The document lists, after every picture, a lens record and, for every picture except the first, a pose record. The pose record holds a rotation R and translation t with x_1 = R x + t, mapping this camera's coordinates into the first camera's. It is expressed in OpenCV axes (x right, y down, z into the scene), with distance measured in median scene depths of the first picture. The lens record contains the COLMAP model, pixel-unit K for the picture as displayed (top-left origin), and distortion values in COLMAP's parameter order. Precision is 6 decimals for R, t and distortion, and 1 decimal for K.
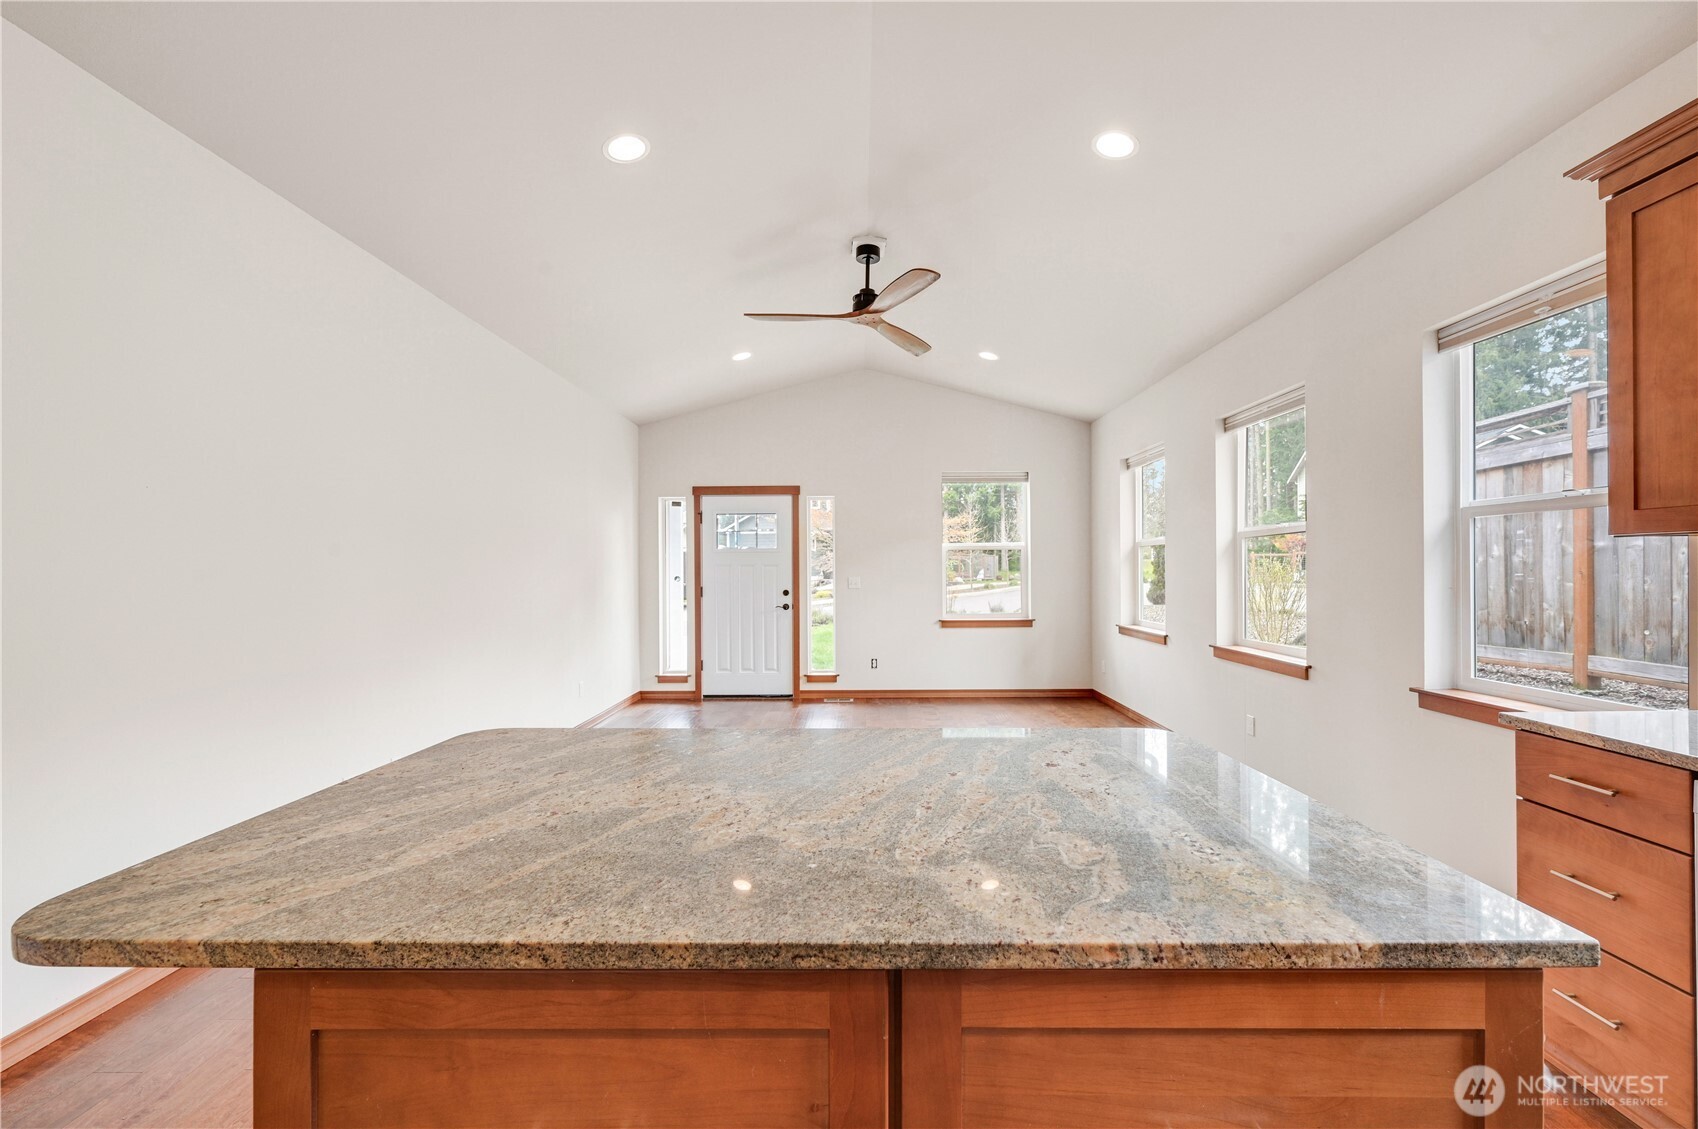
lens RADIAL K [[686.9, 0, 848.1], [0, 686.9, 572.1], [0, 0, 1]] dist [-0.000595, 0.000085]
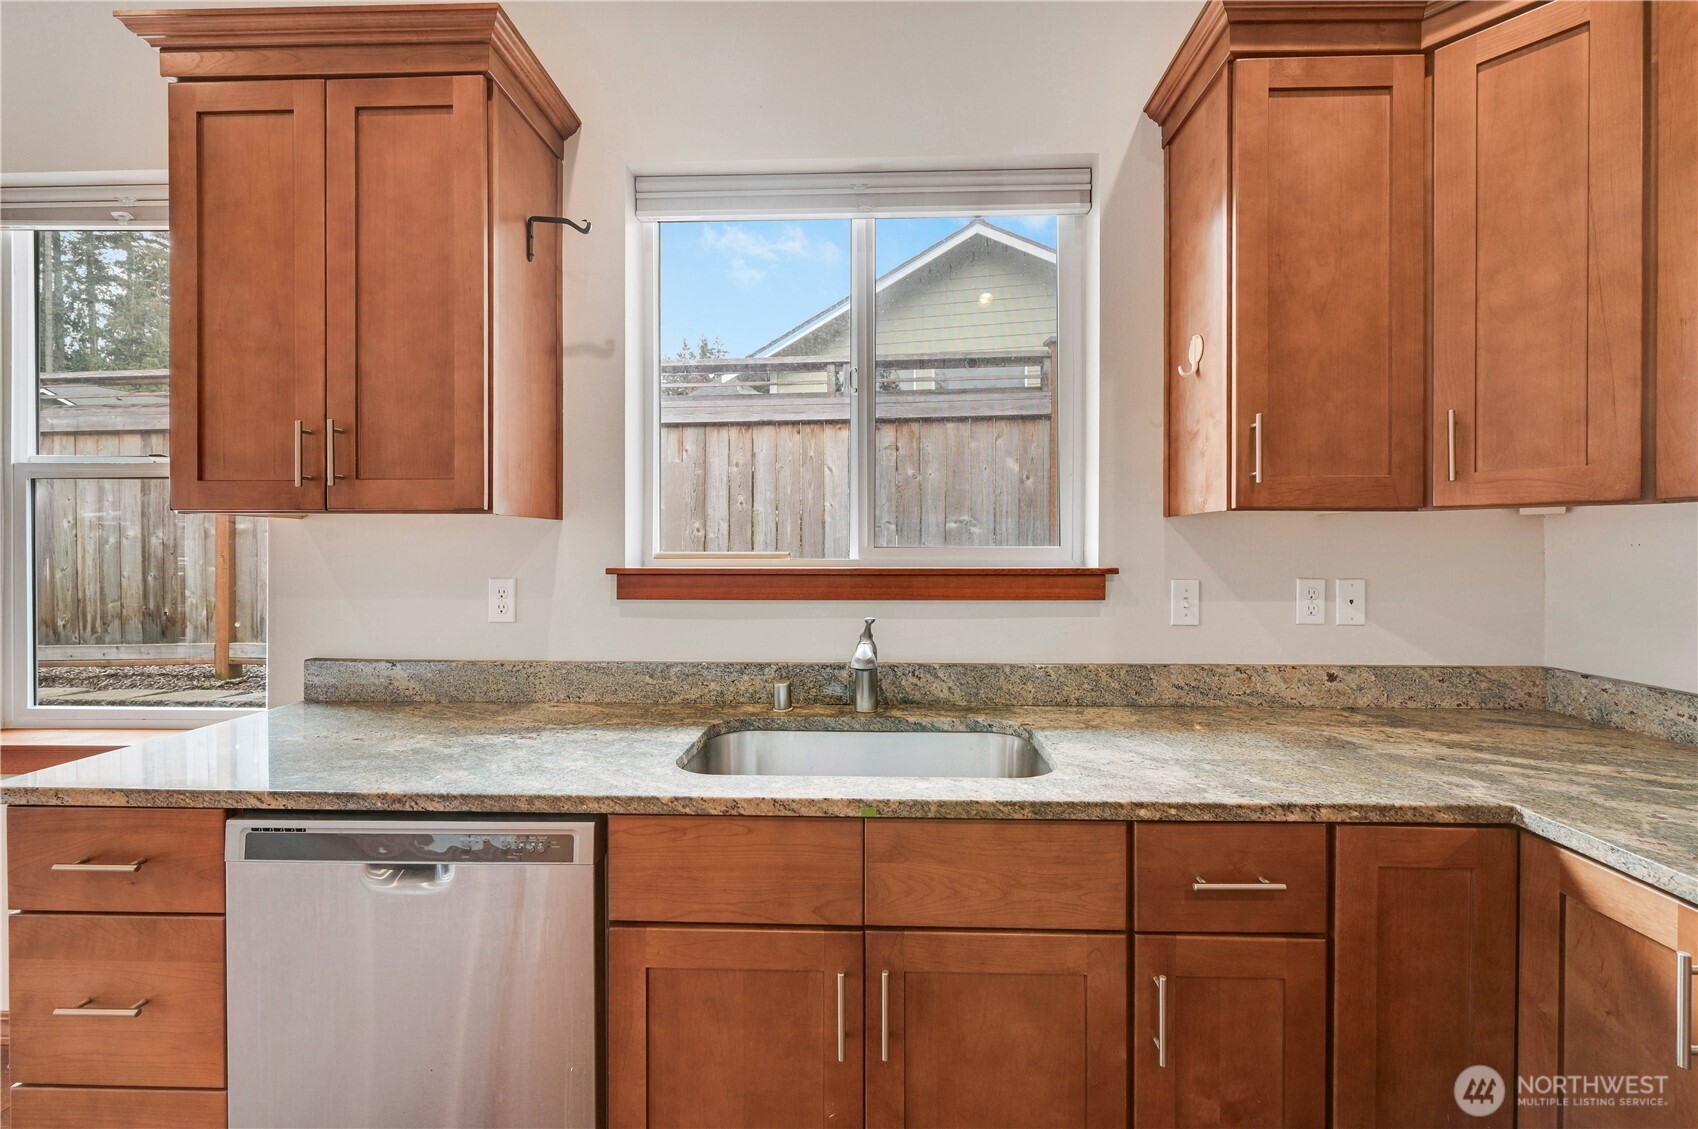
lens RADIAL K [[708.3, 0, 870.4], [0, 708.3, 551.0], [0, 0, 1]] dist [-0.002340, -0.000121]
pose [[0.044988, 0.005193, 0.998974, 0.090880], [0.000135, 0.999986, -0.005205, -0.000862], [-0.998988, 0.000369, 0.044987, 0.044415]]
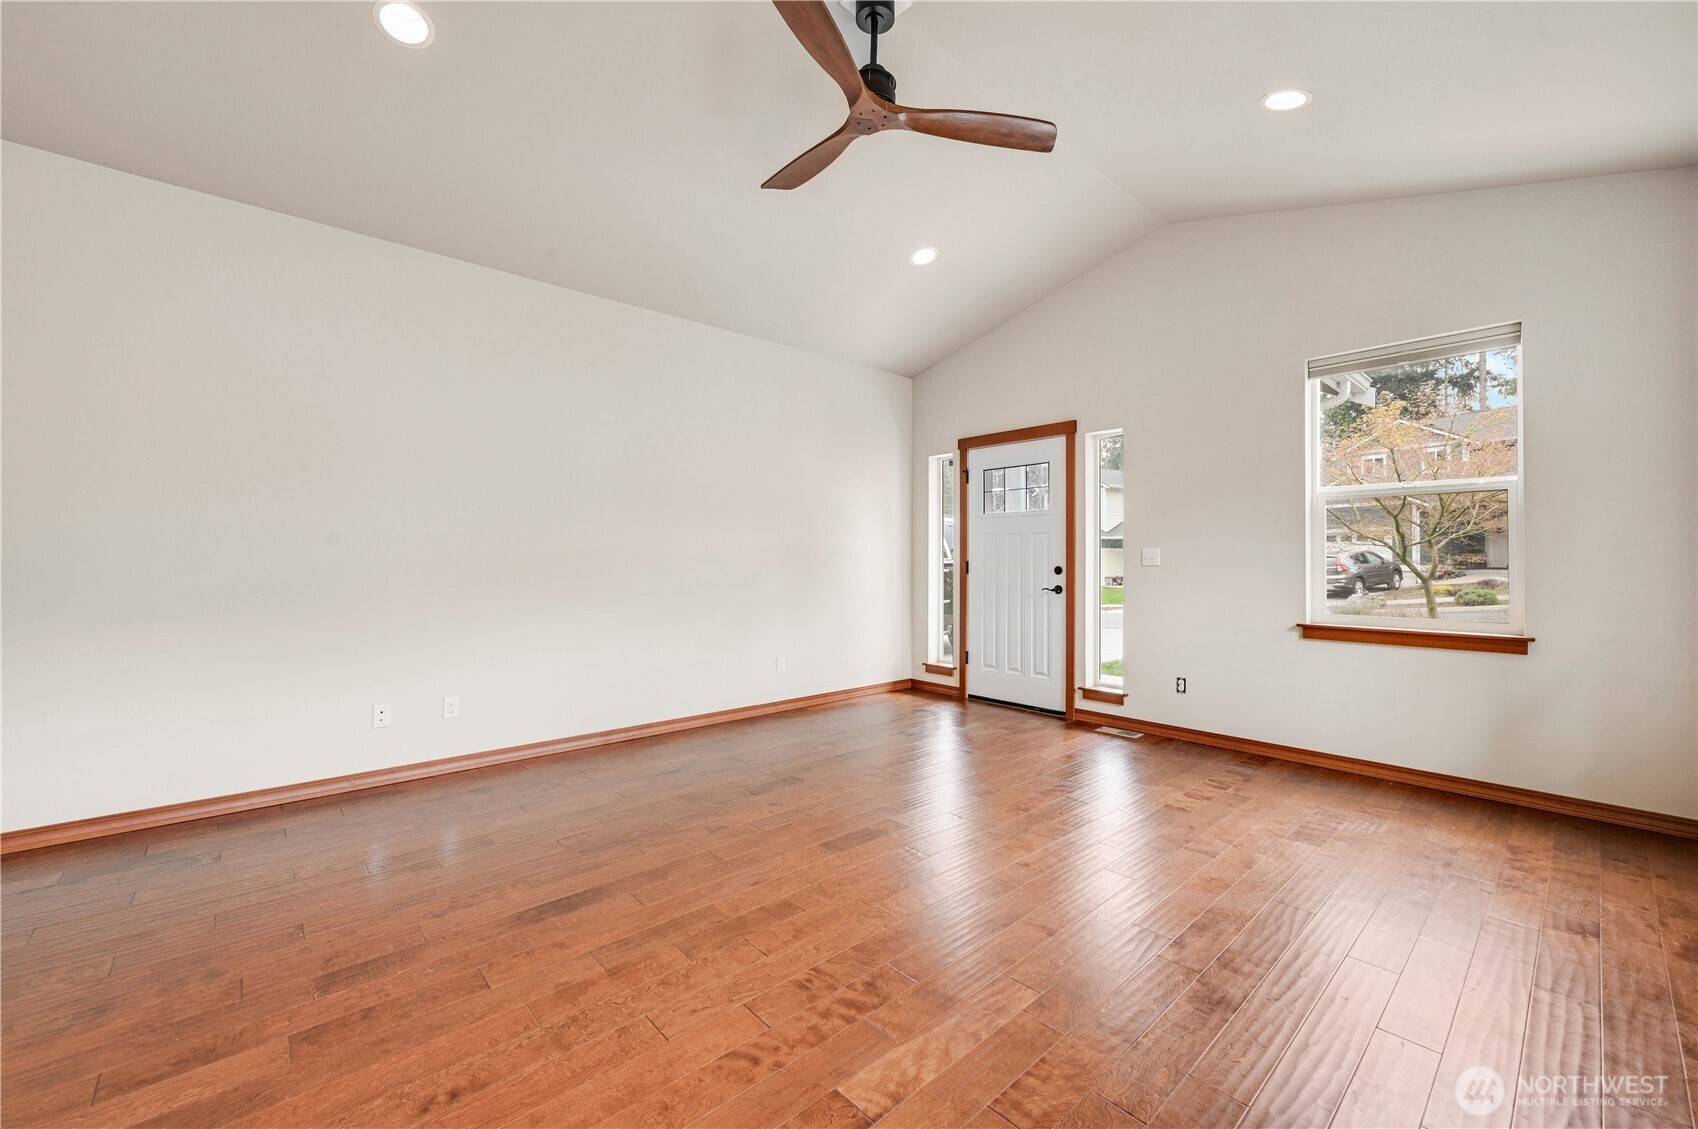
lens RADIAL K [[675.9, 0, 866.2], [0, 675.9, 556.7], [0, 0, 1]] dist [-0.000644, -0.000033]
pose [[0.695289, 0.004936, -0.718713, 0.283458], [-0.006848, 0.999977, 0.000243, 0.016864], [0.718698, 0.004753, 0.695307, 0.361144]]
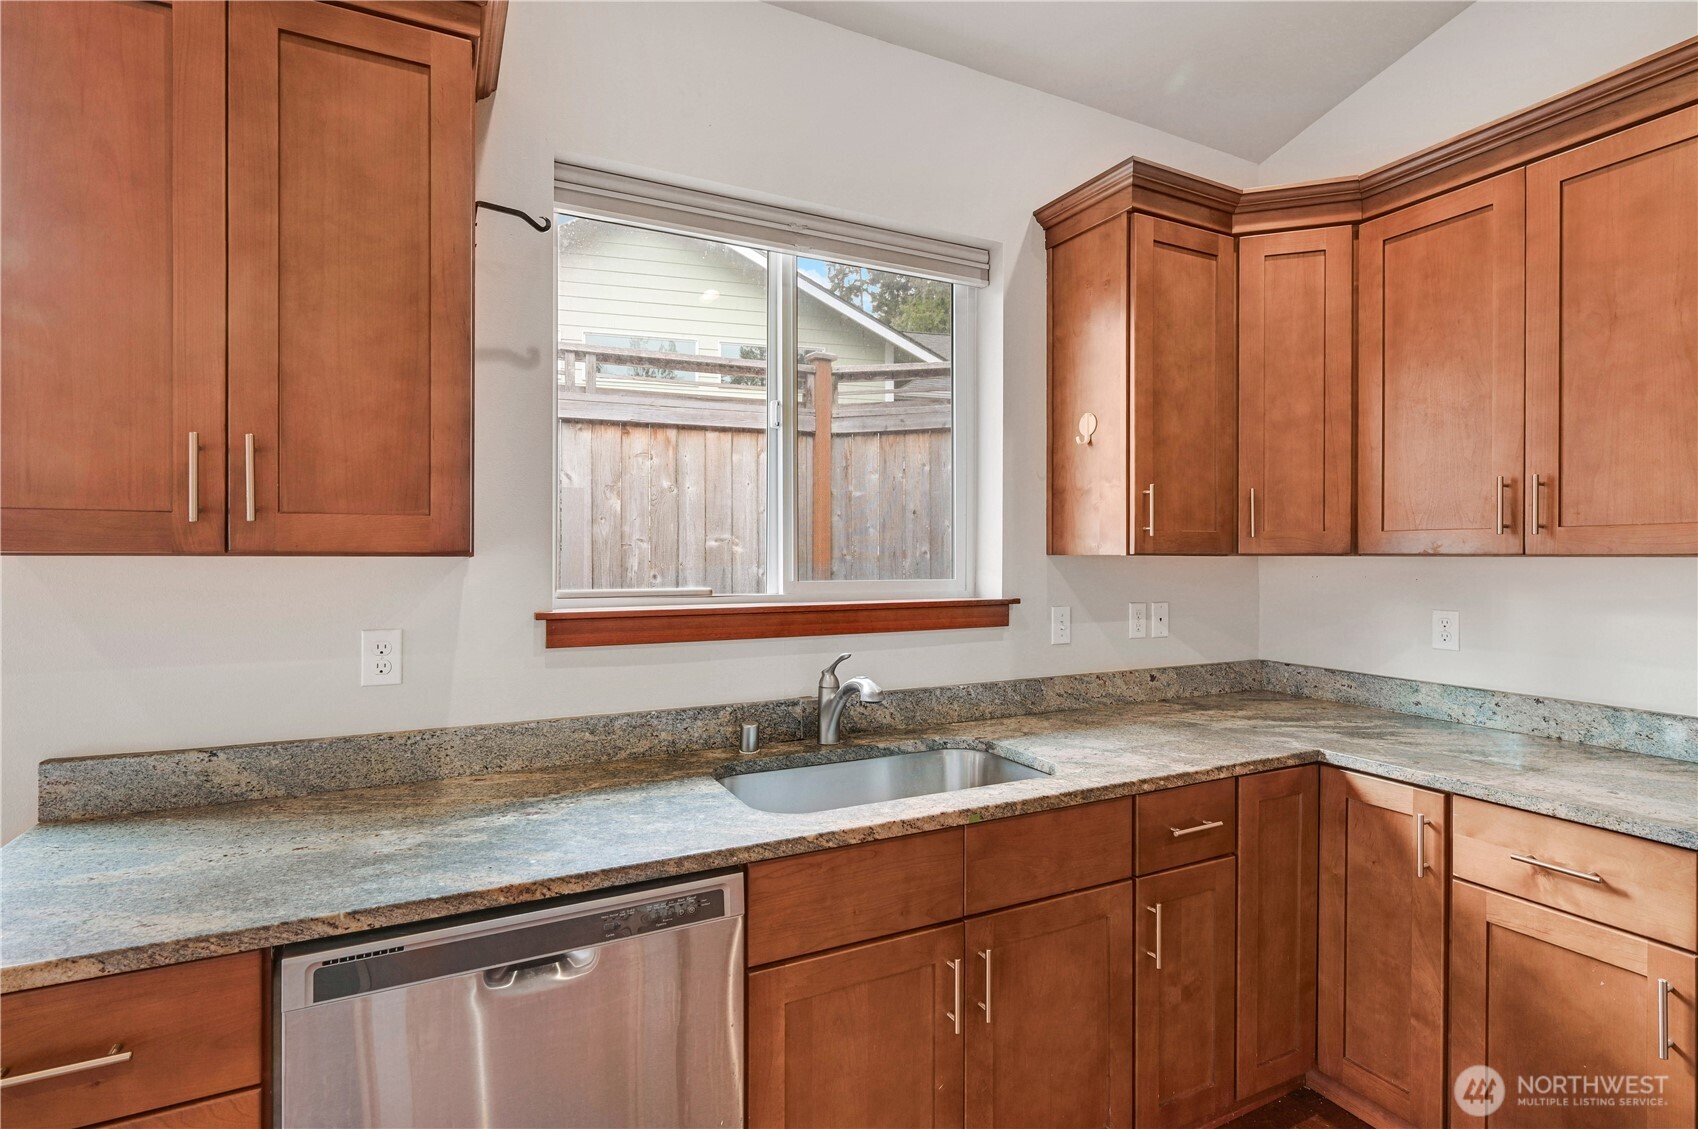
lens RADIAL K [[831.2, 0, 857.9], [0, 831.2, 555.2], [0, 0, 1]] dist [-0.002235, -0.000248]
pose [[-0.441854, 0.006436, 0.897064, 0.064808], [0.004855, 0.999977, -0.004783, -0.012195], [-0.897074, 0.002242, -0.441875, 0.173787]]
